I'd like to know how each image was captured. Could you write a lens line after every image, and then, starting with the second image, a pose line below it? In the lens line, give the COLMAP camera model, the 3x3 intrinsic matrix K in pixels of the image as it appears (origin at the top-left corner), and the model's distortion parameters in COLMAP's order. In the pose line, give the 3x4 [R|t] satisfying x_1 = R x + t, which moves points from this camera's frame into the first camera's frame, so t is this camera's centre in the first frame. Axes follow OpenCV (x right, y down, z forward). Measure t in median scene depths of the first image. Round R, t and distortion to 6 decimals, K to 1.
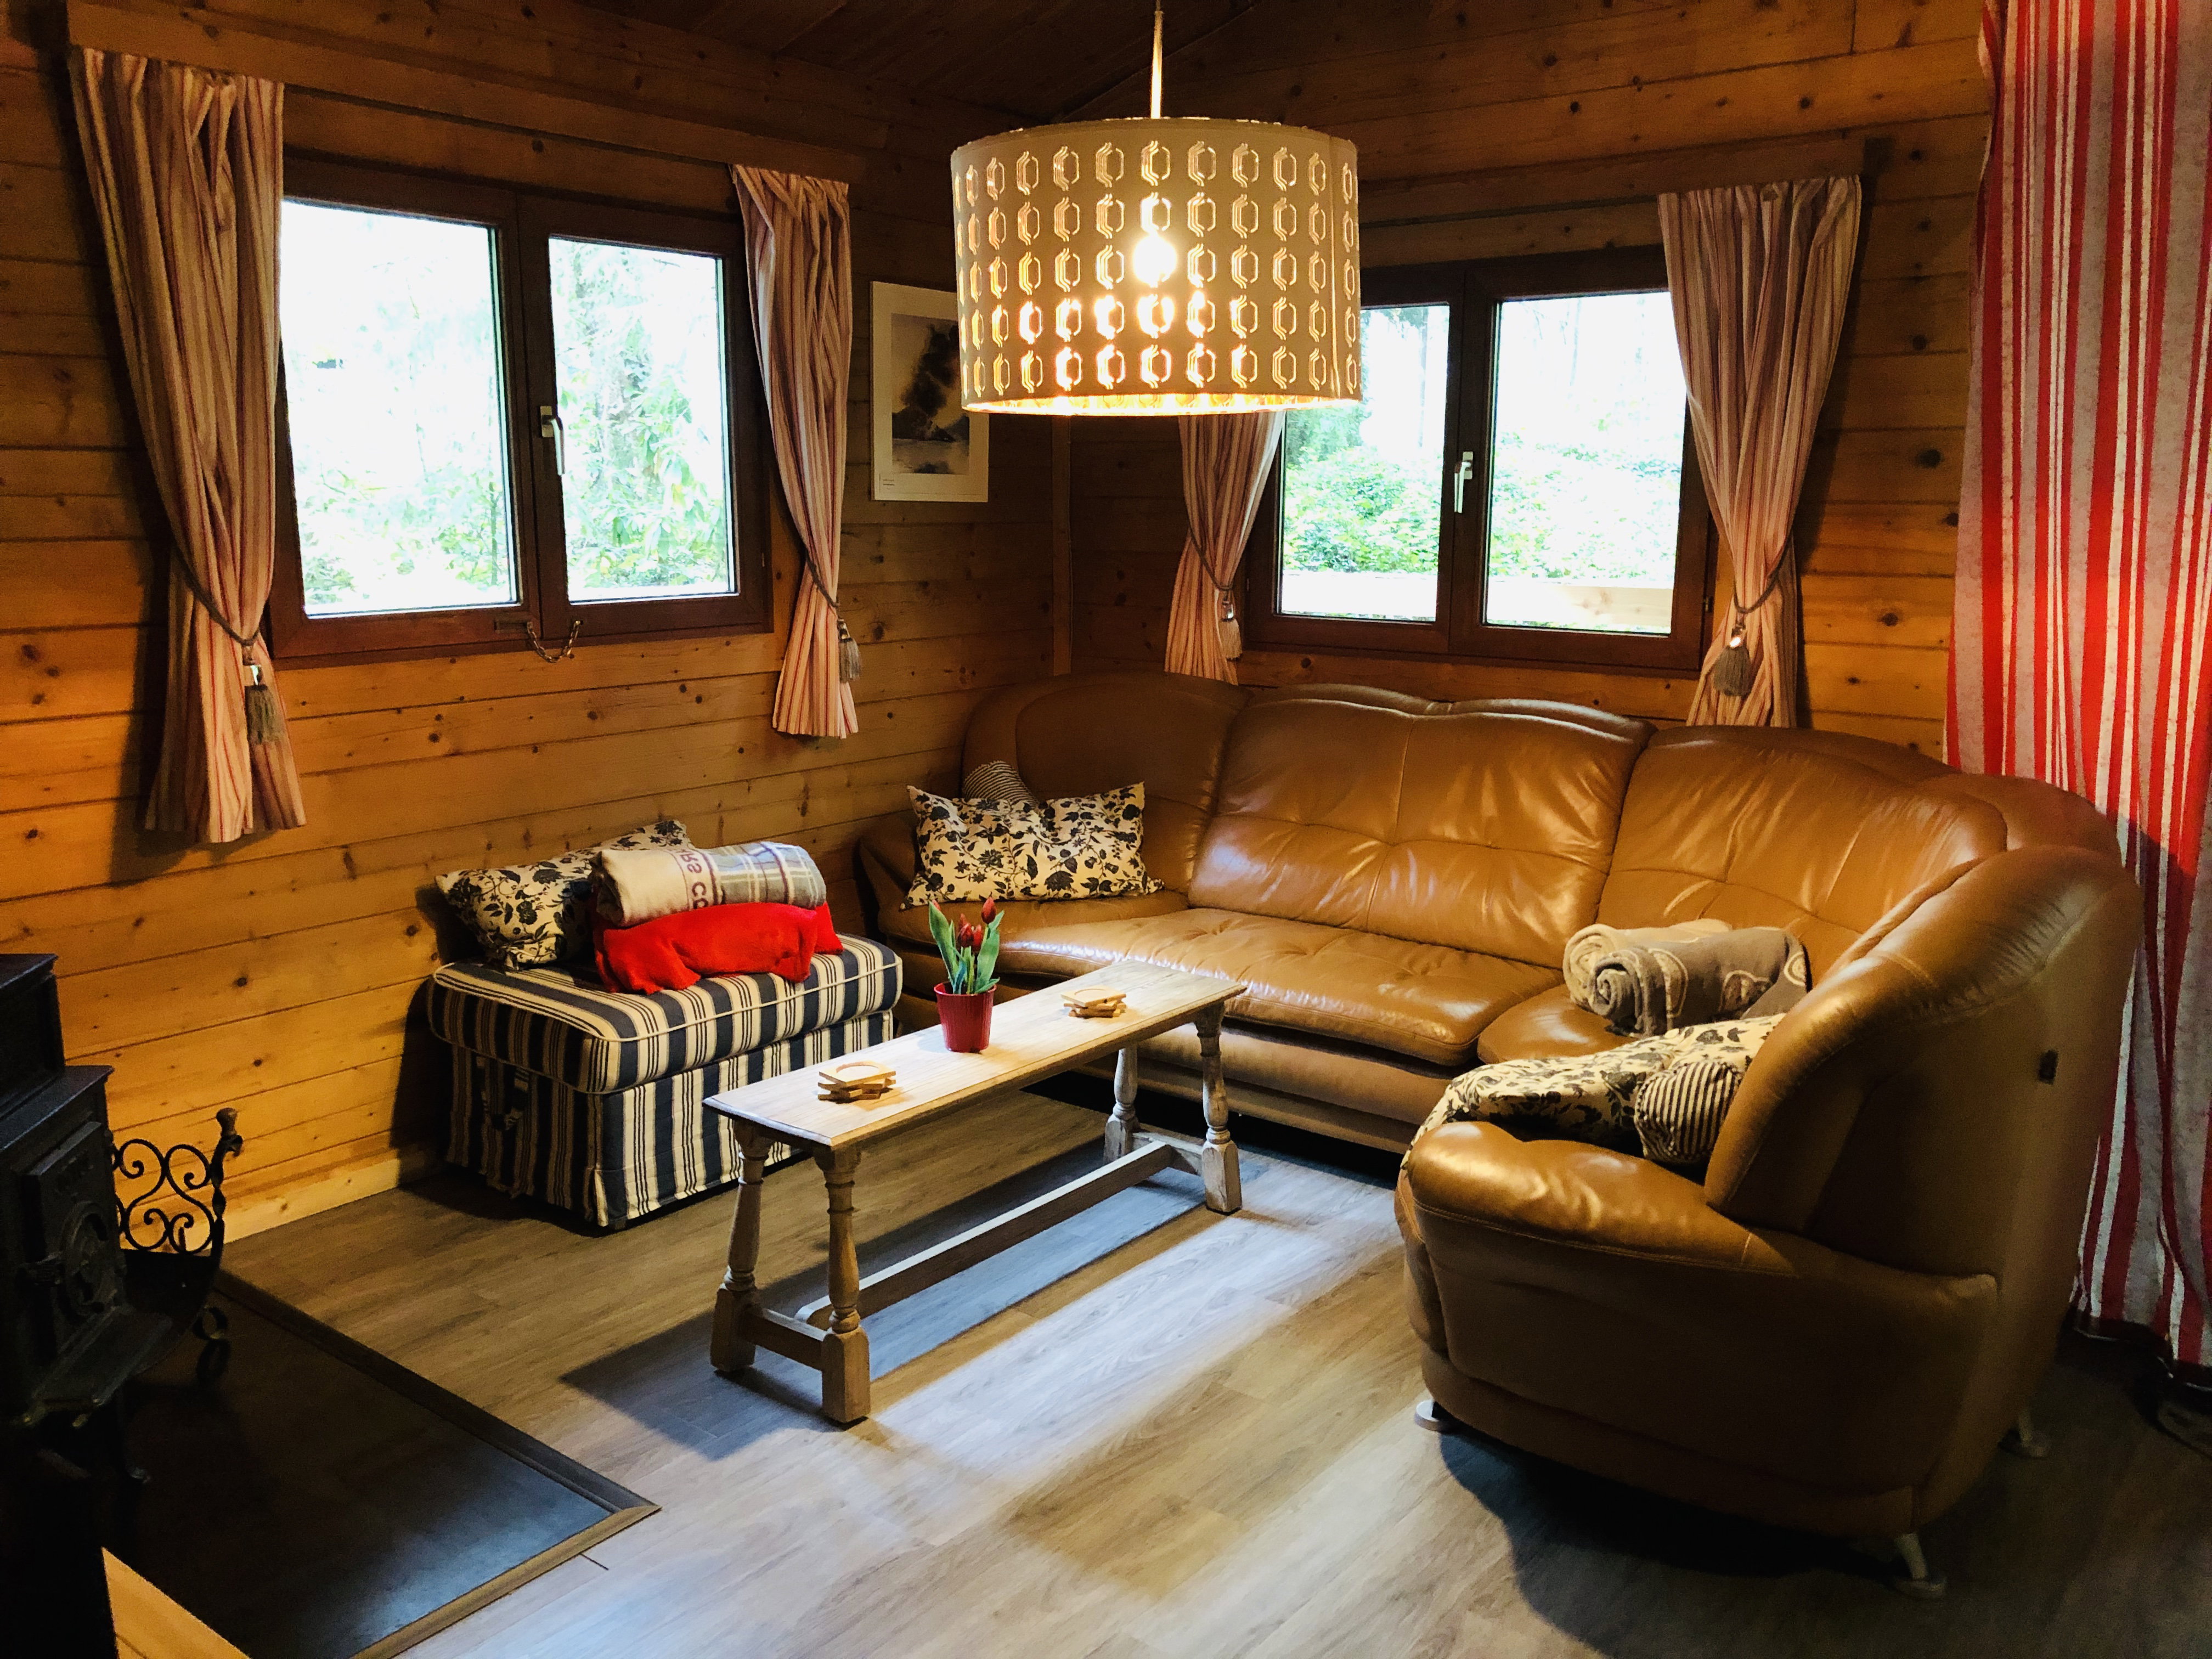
lens RADIAL K [[1811.7, 0, 1092.8], [0, 1811.7, 818.0], [0, 0, 1]] dist [0.046793, -0.052686]
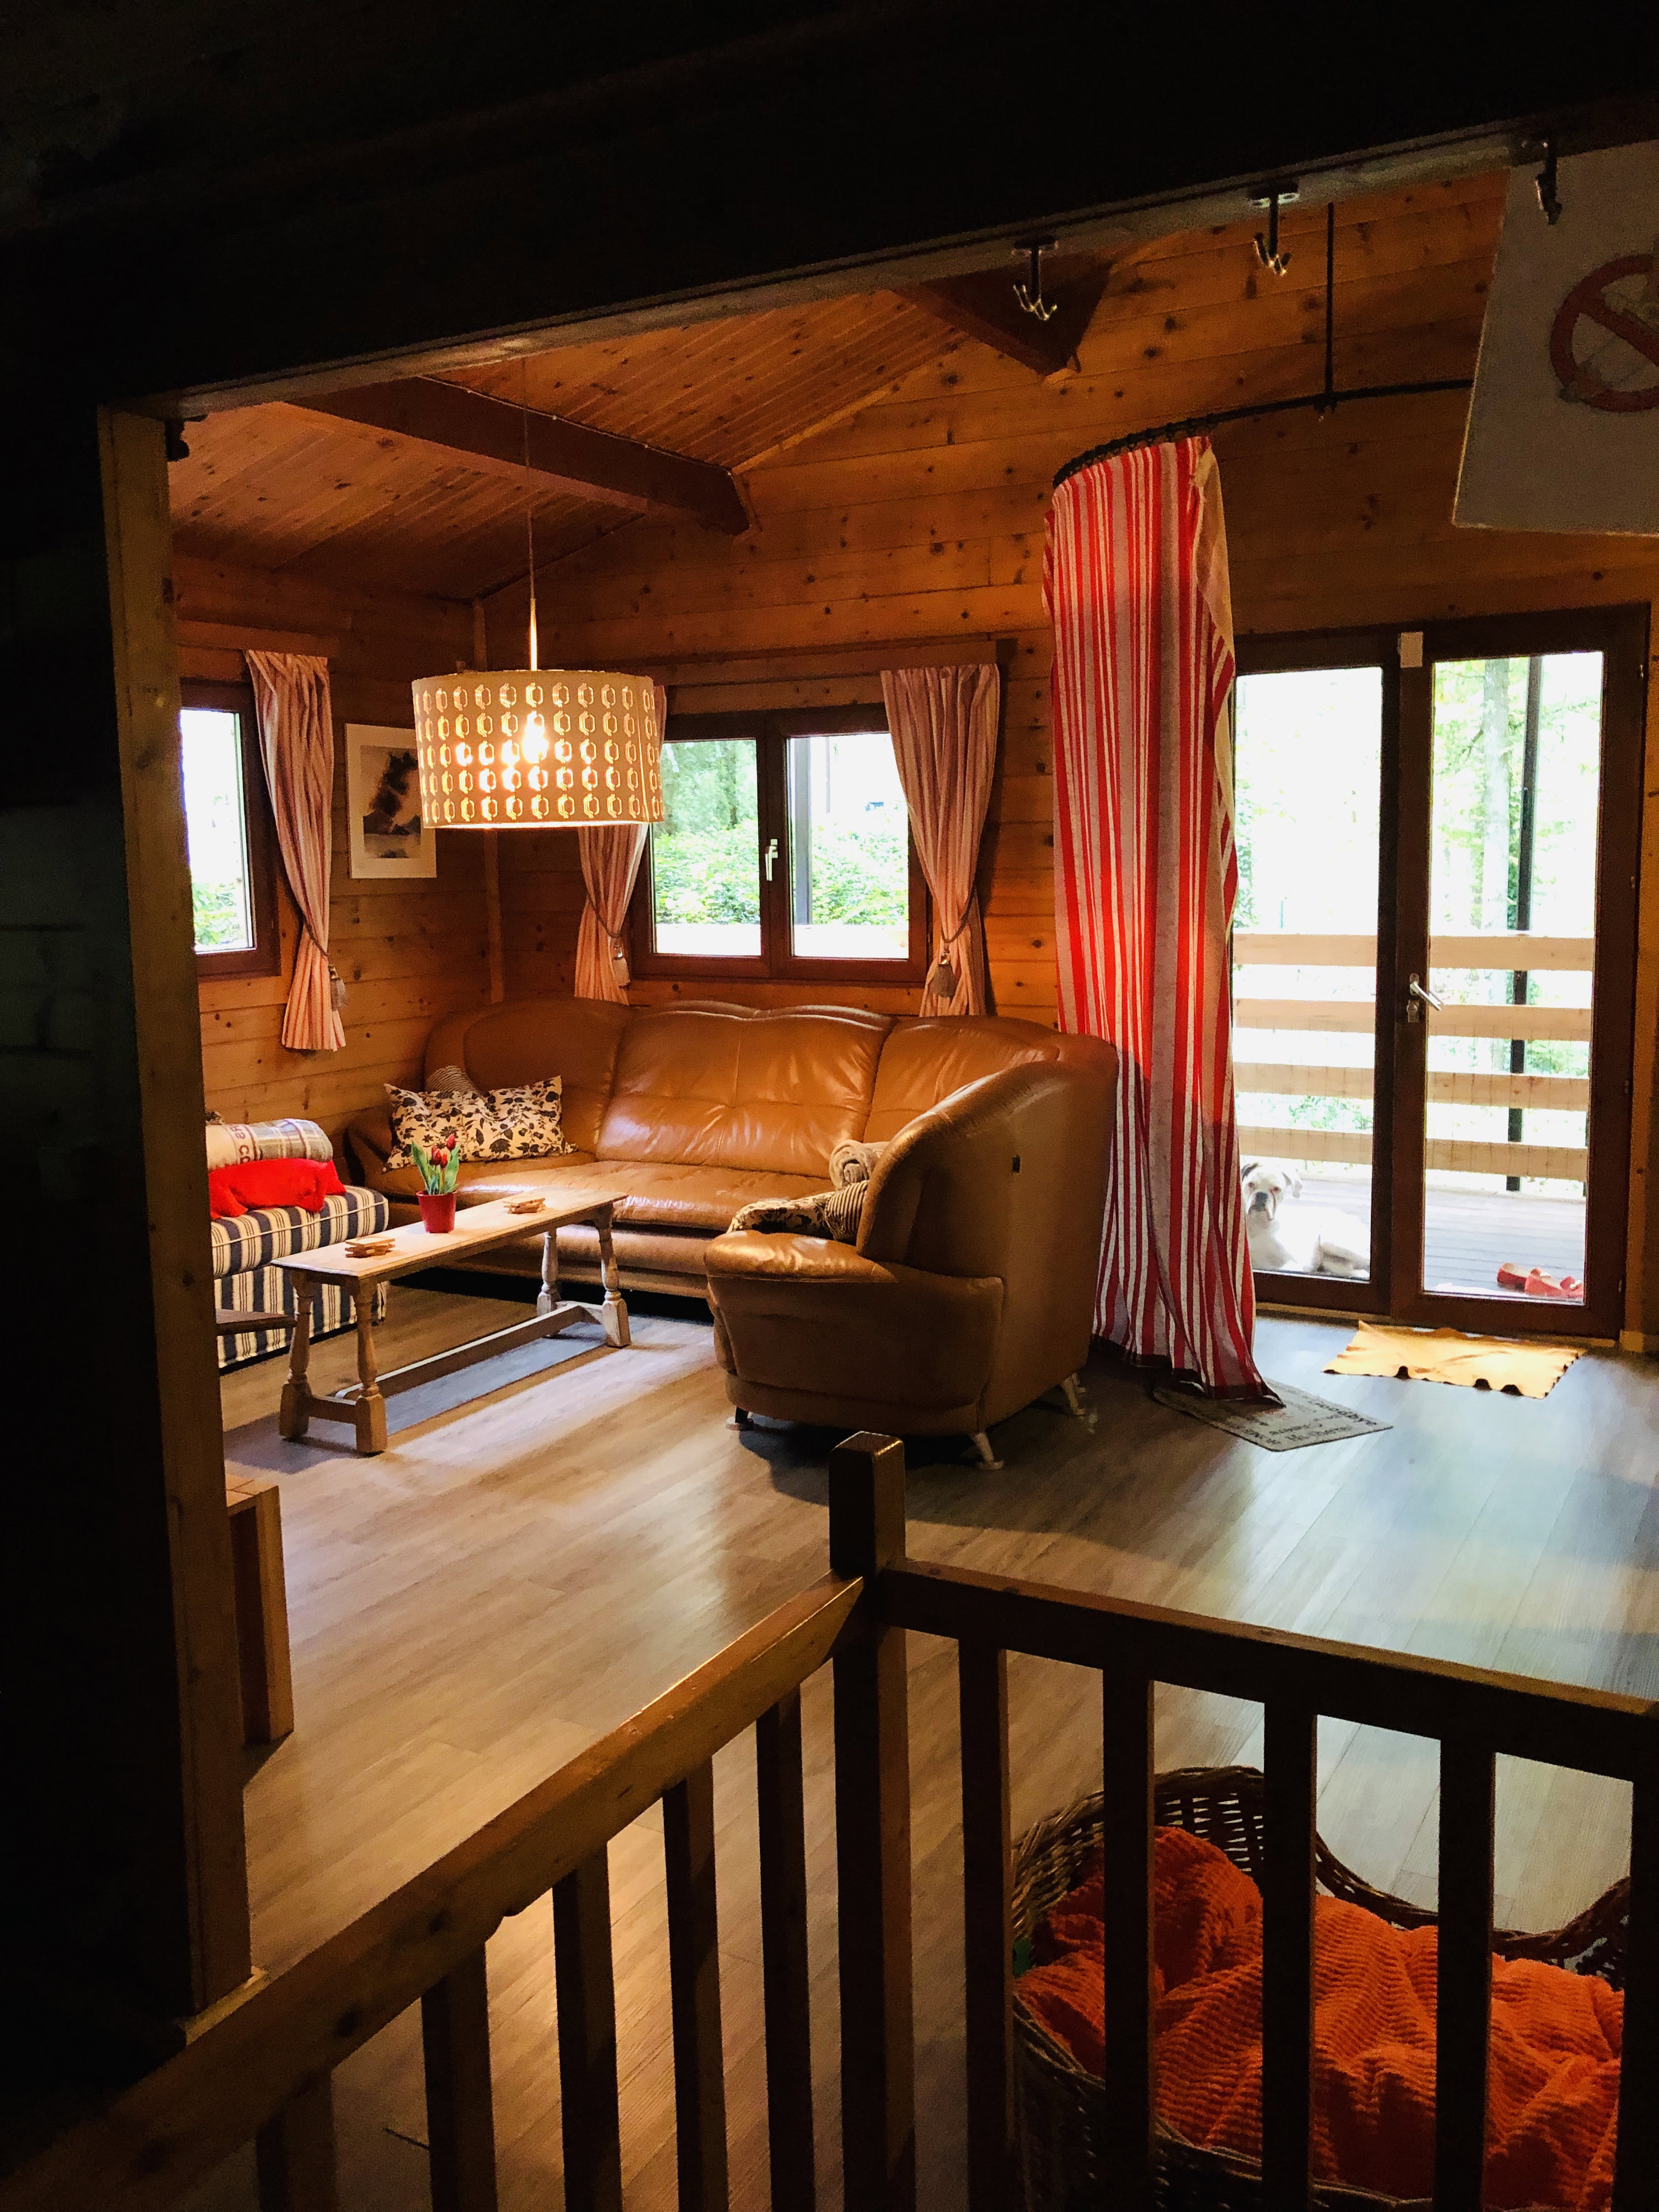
lens RADIAL K [[1811.7, 0, 841.5], [0, 1811.7, 1086.4], [0, 0, 1]] dist [0.046793, -0.052686]
pose [[0.985937, -0.040134, 0.162226, 0.019751], [0.048104, 0.997806, -0.045498, 0.080493], [-0.160044, 0.052661, 0.985704, -0.523774]]
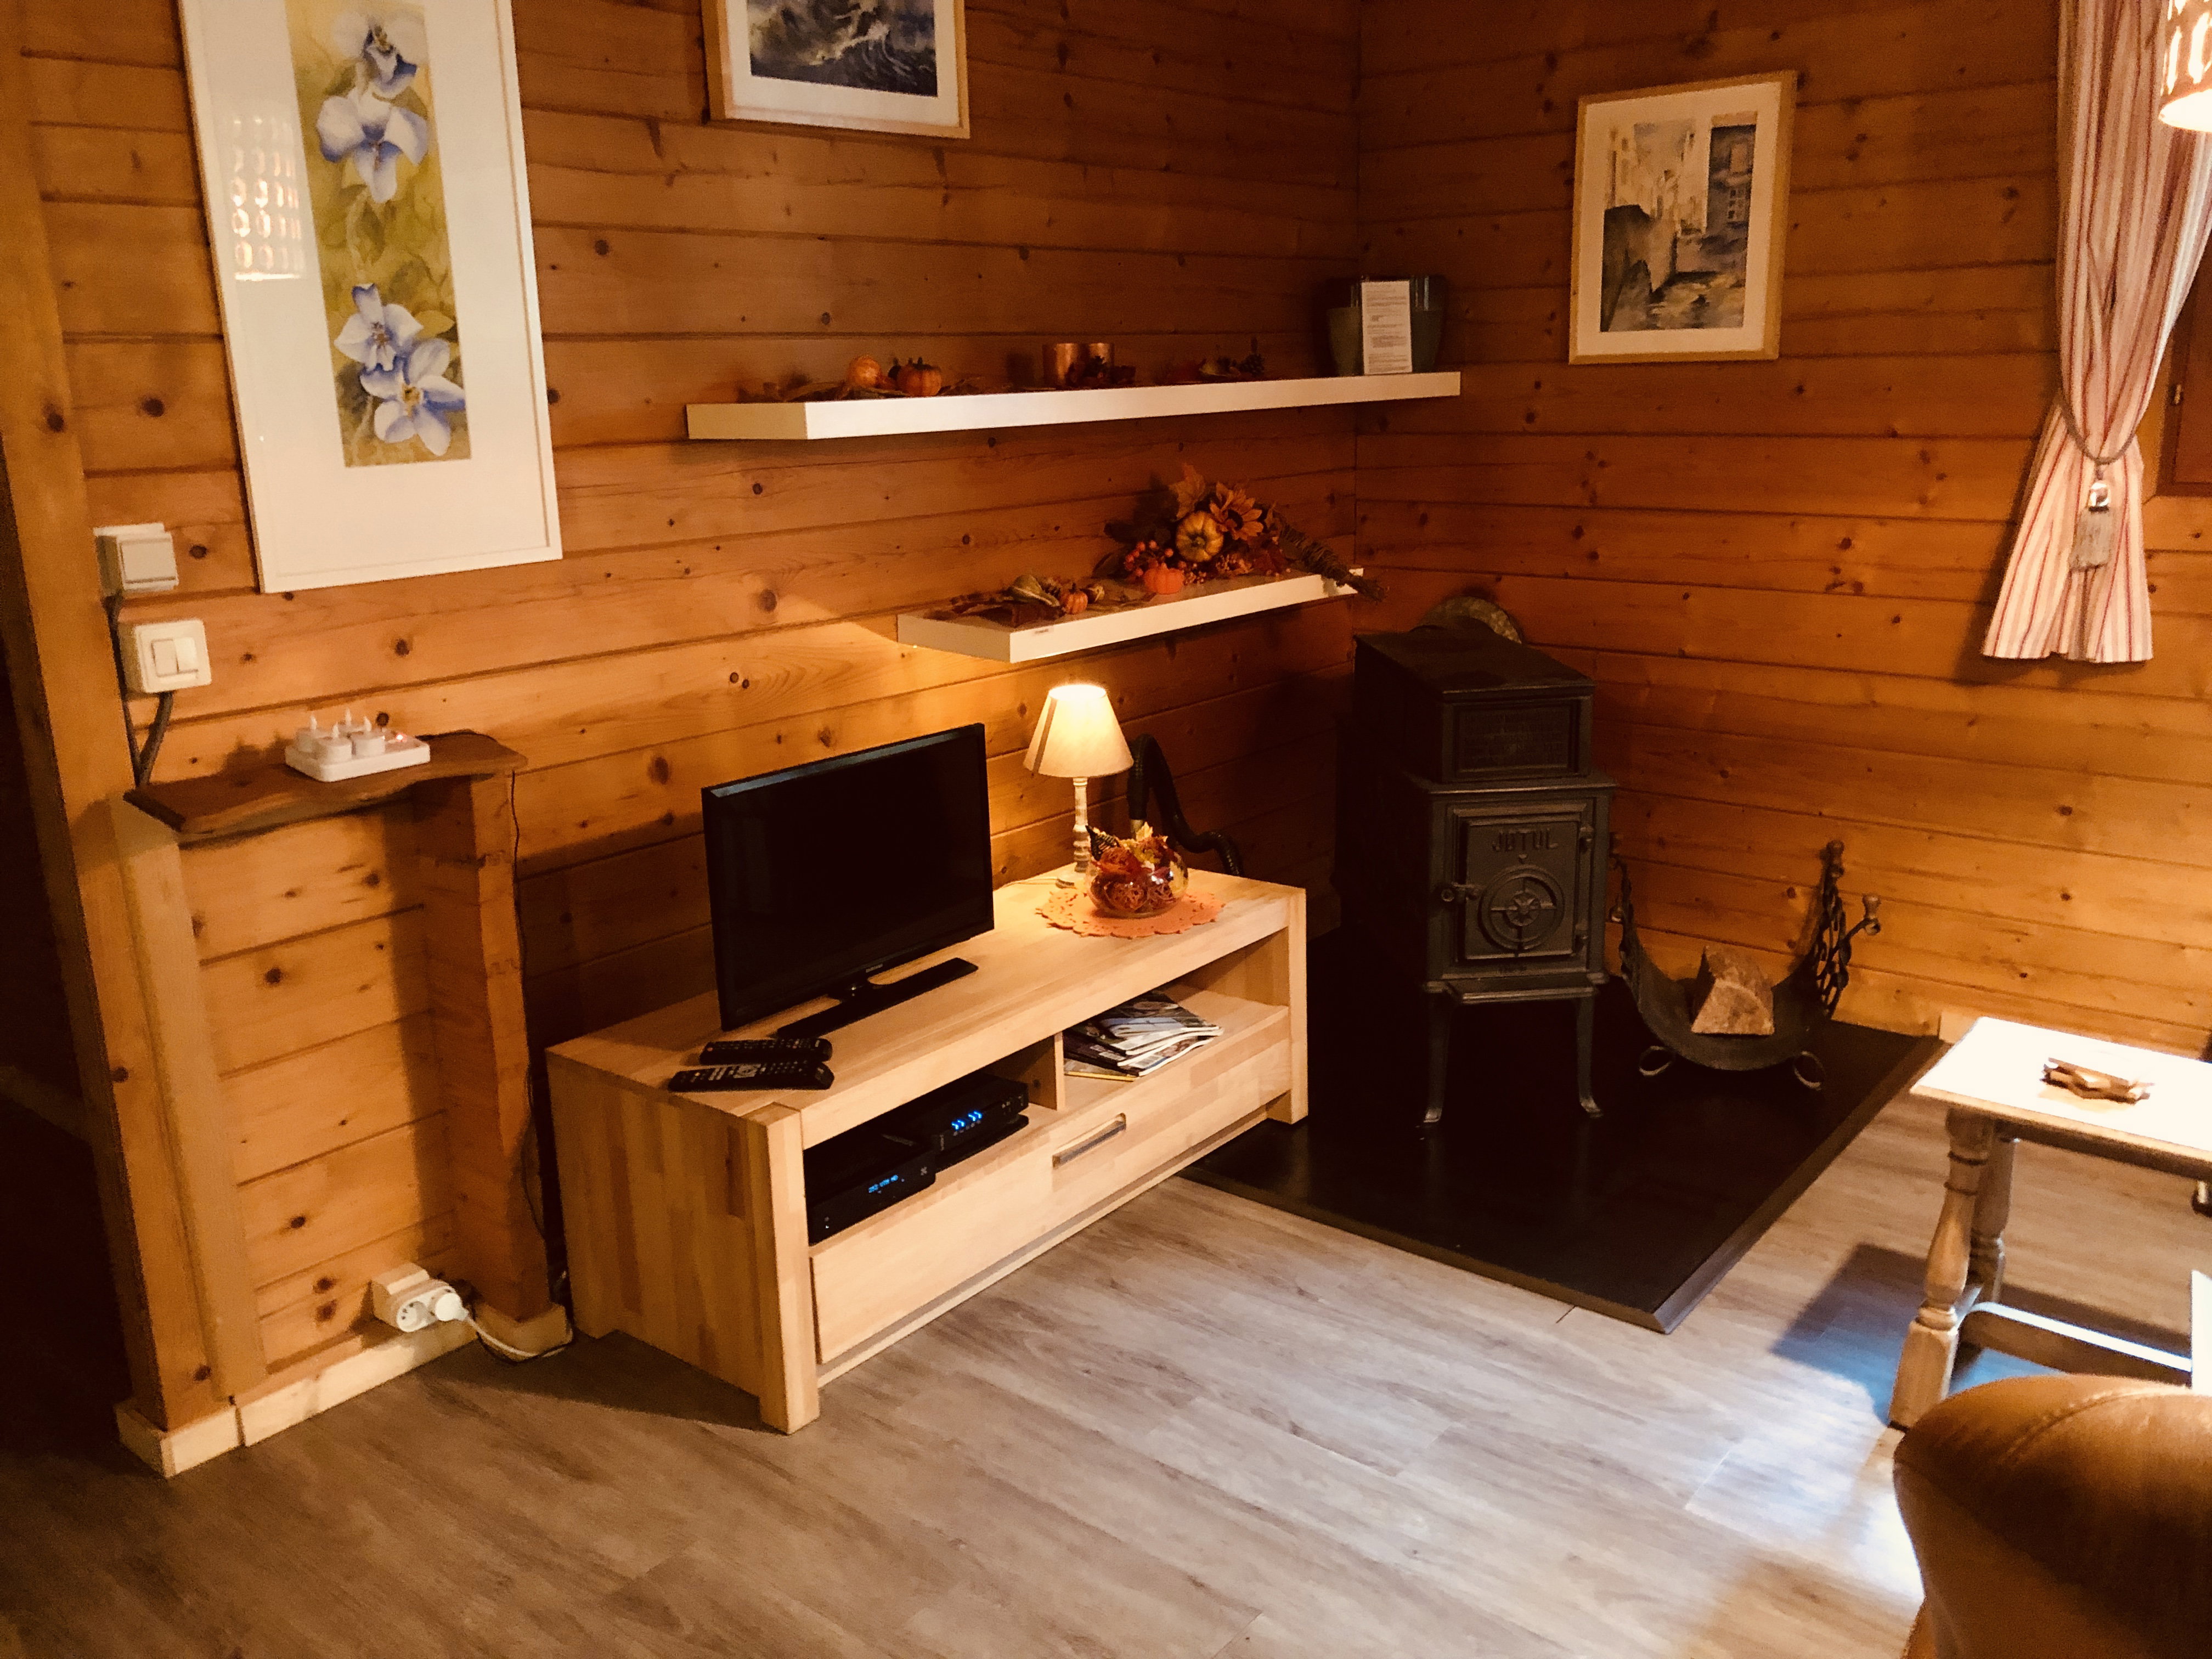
lens RADIAL K [[1811.7, 0, 1116.1], [0, 1811.7, 829.7], [0, 0, 1]] dist [0.046793, -0.052686]
pose [[-0.001236, 0.250892, -0.968014, 0.480516], [-0.159385, 0.955591, 0.247875, -0.062355], [0.987216, 0.154593, 0.038807, 0.450018]]
